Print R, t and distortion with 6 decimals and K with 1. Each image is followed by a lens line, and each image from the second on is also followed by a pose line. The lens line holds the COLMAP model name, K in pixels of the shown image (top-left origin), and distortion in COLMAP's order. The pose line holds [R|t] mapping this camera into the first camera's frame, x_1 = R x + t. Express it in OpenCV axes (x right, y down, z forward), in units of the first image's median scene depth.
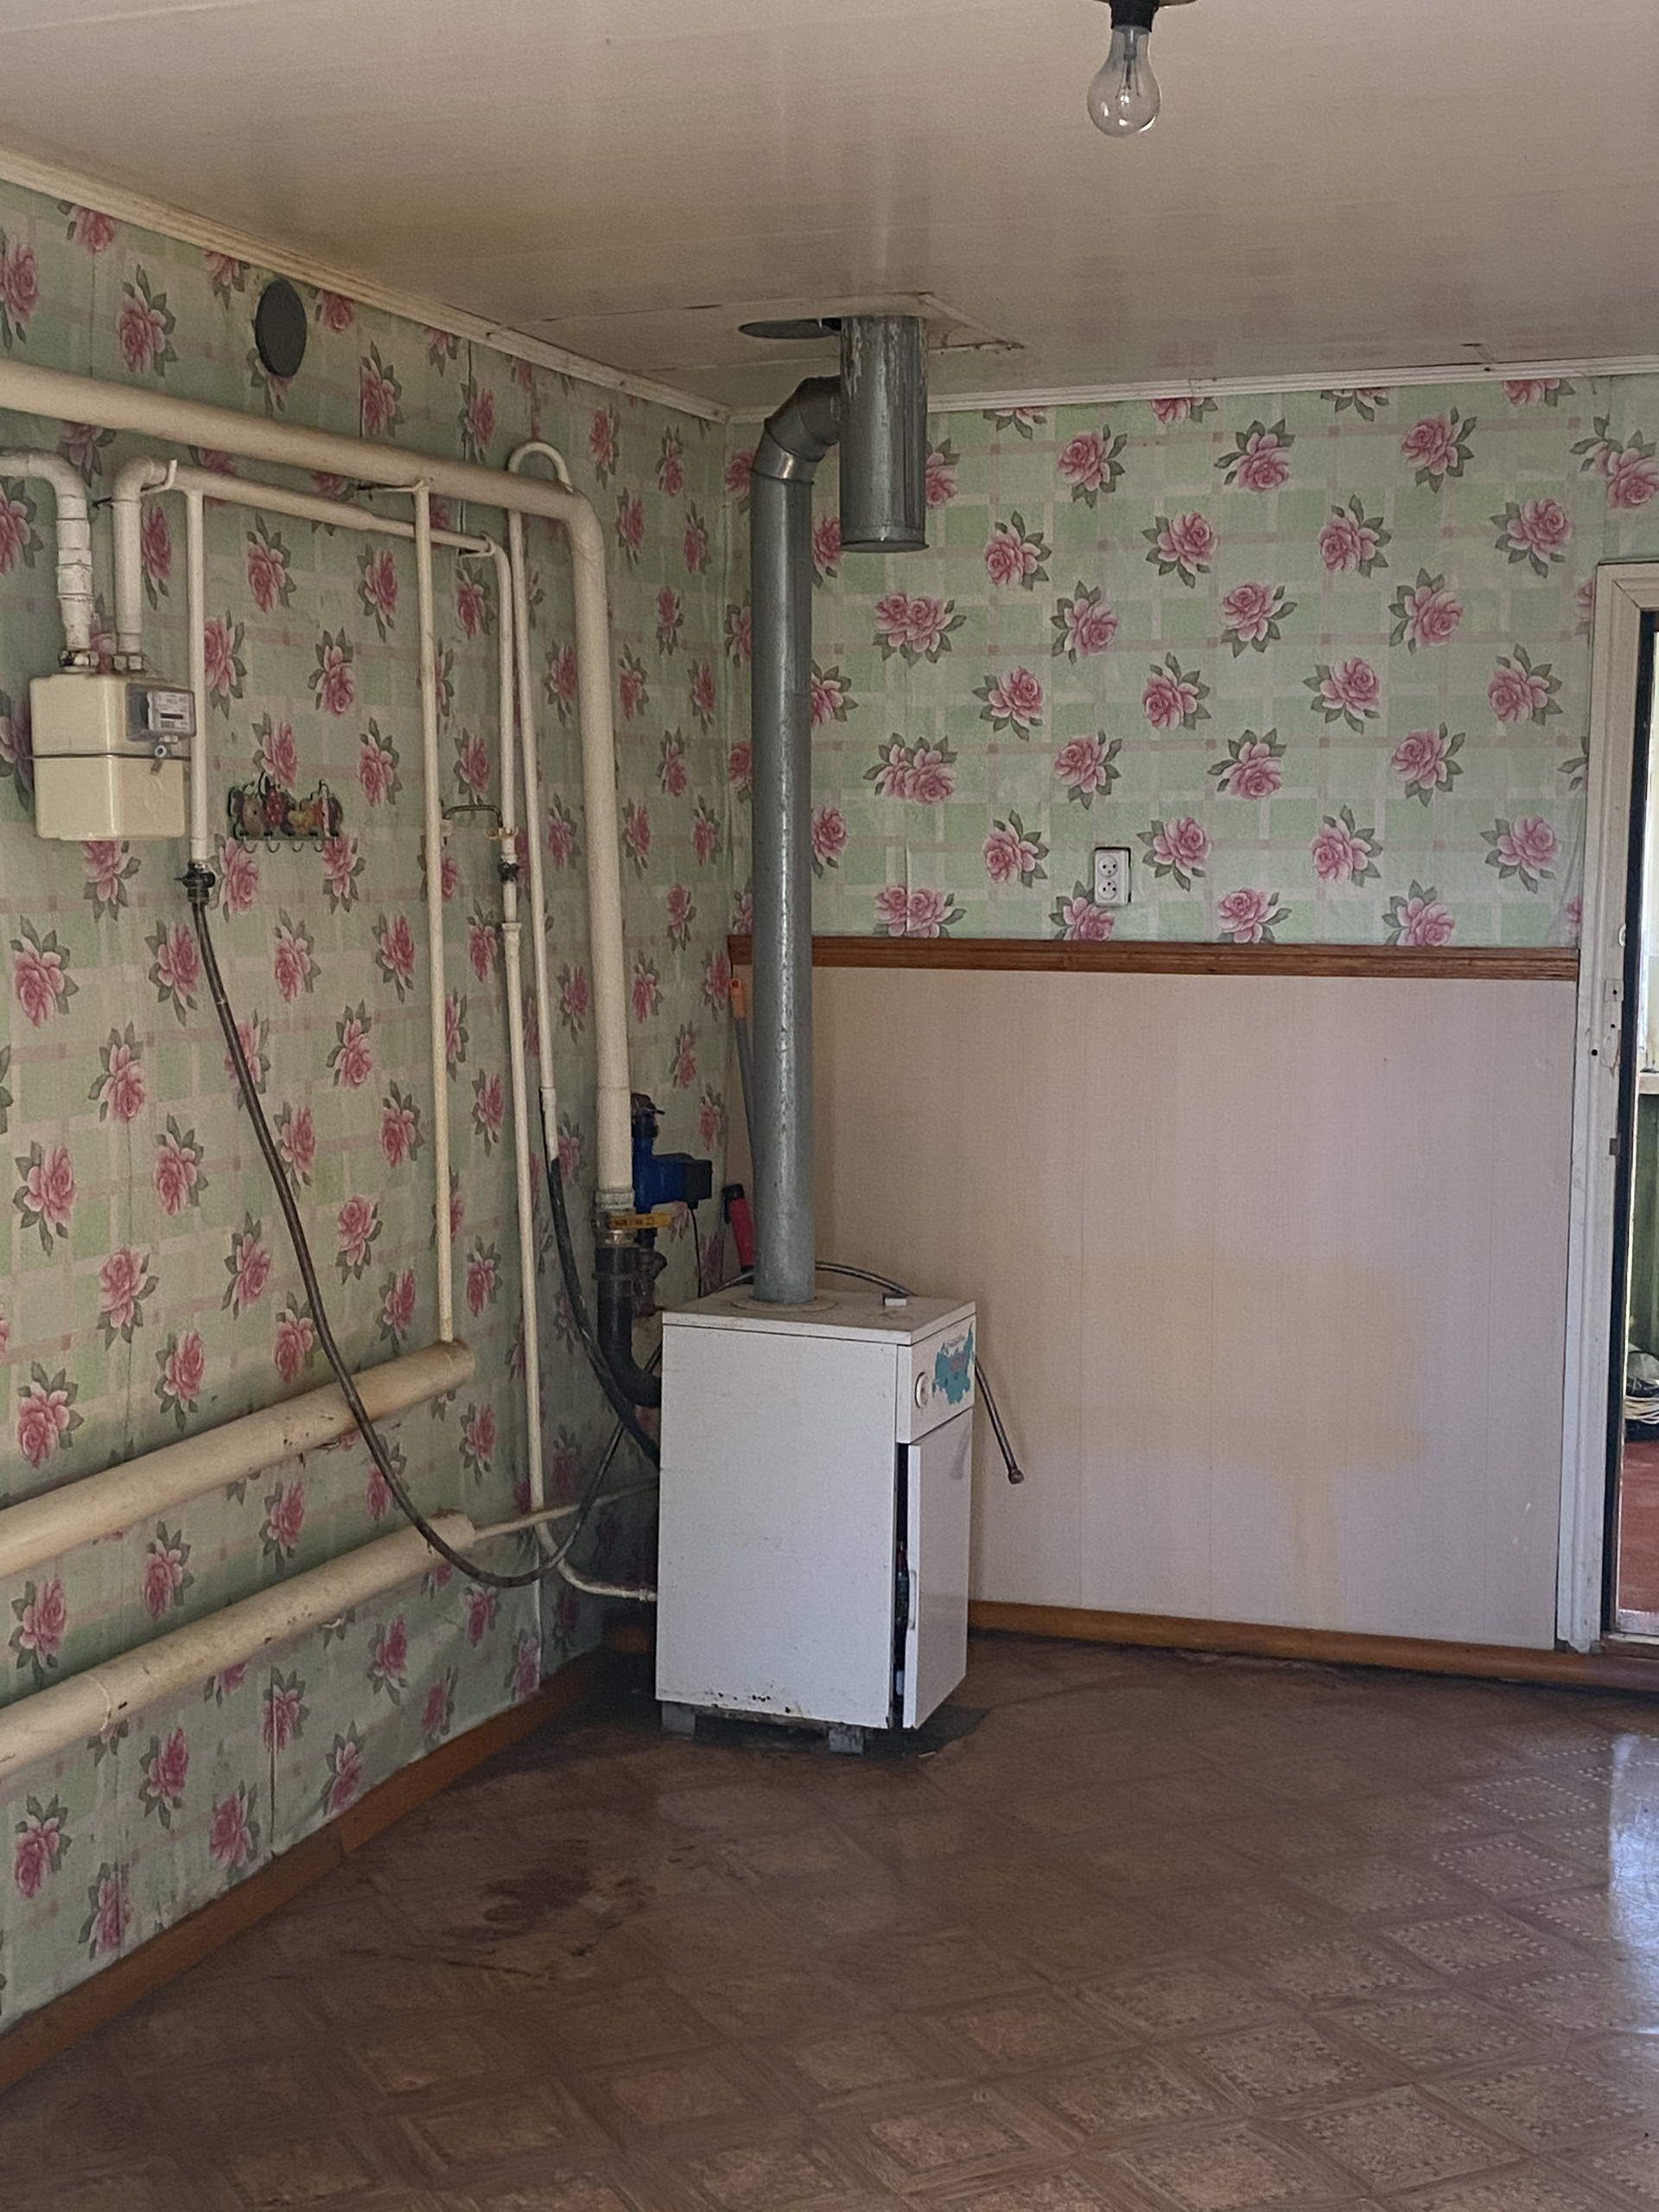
lens RADIAL K [[3079.6, 0, 846.2], [0, 3079.6, 1101.2], [0, 0, 1]] dist [0.126312, 0.000000]
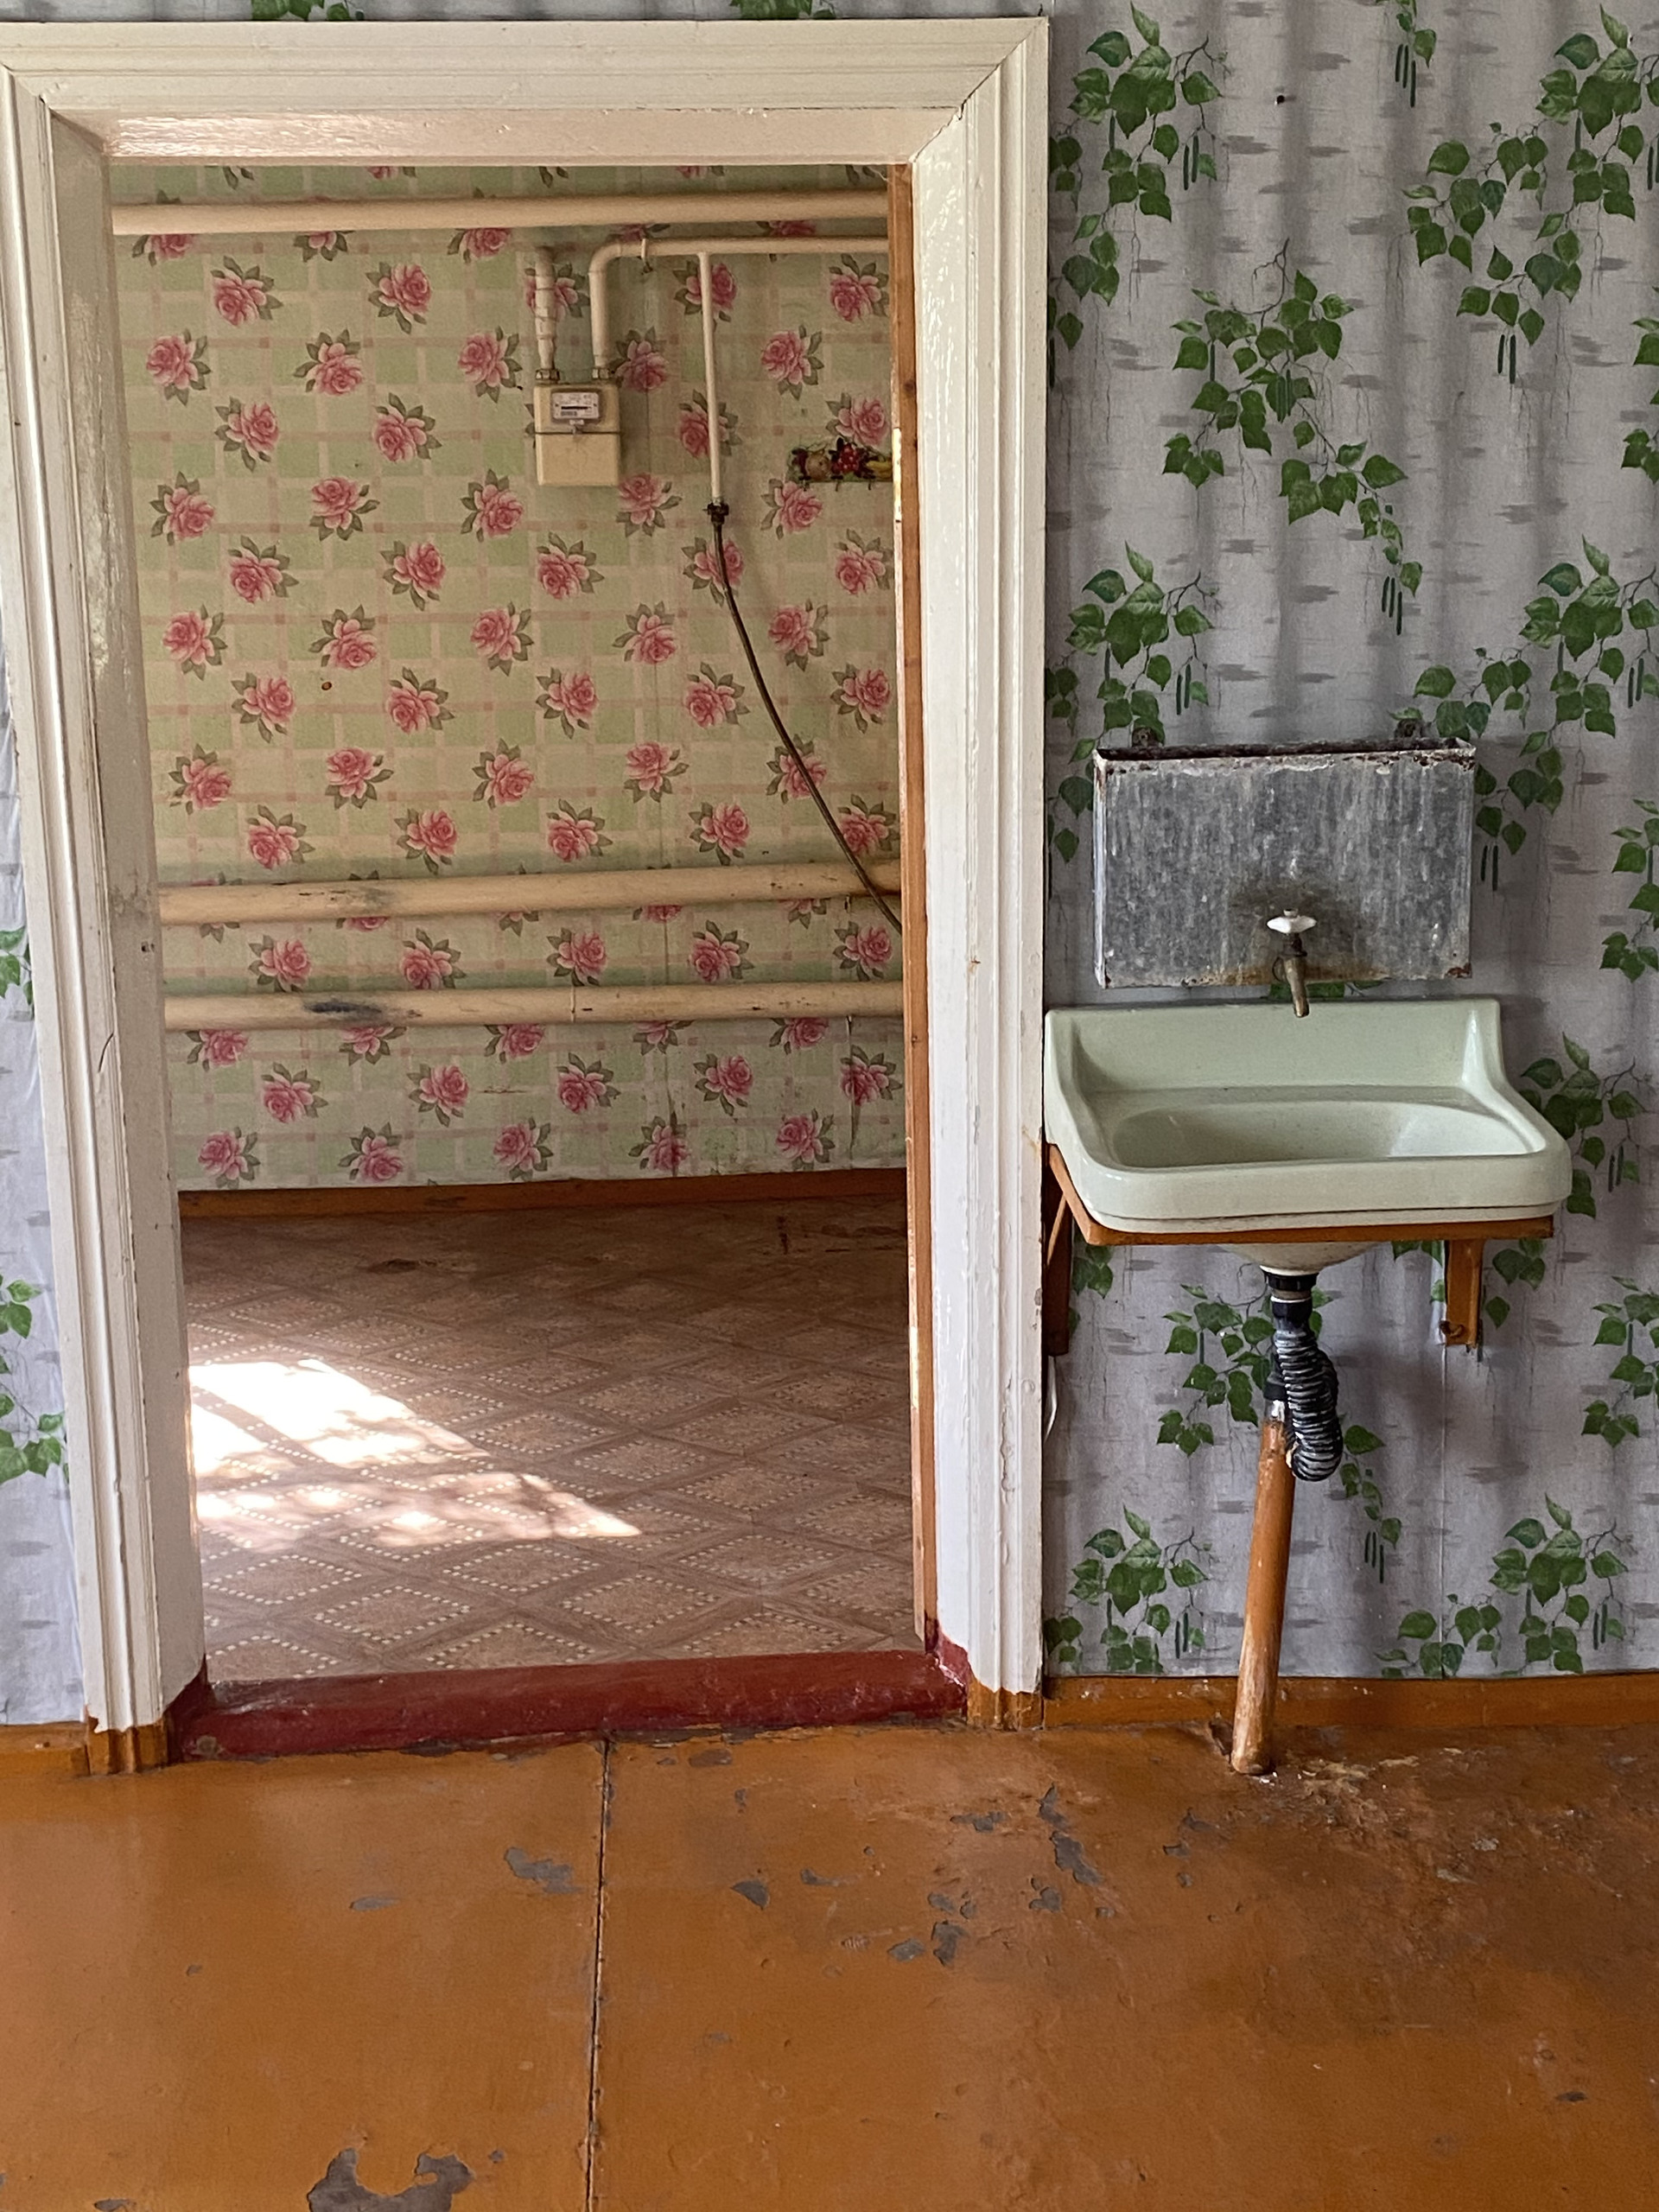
lens RADIAL K [[3079.6, 0, 831.0], [0, 3079.6, 1106.7], [0, 0, 1]] dist [0.126312, 0.000000]
pose [[0.383327, 0.178191, -0.906261, 1.288241], [-0.064114, 0.983980, 0.166354, -0.039456], [0.921385, -0.005664, 0.388610, 0.452462]]
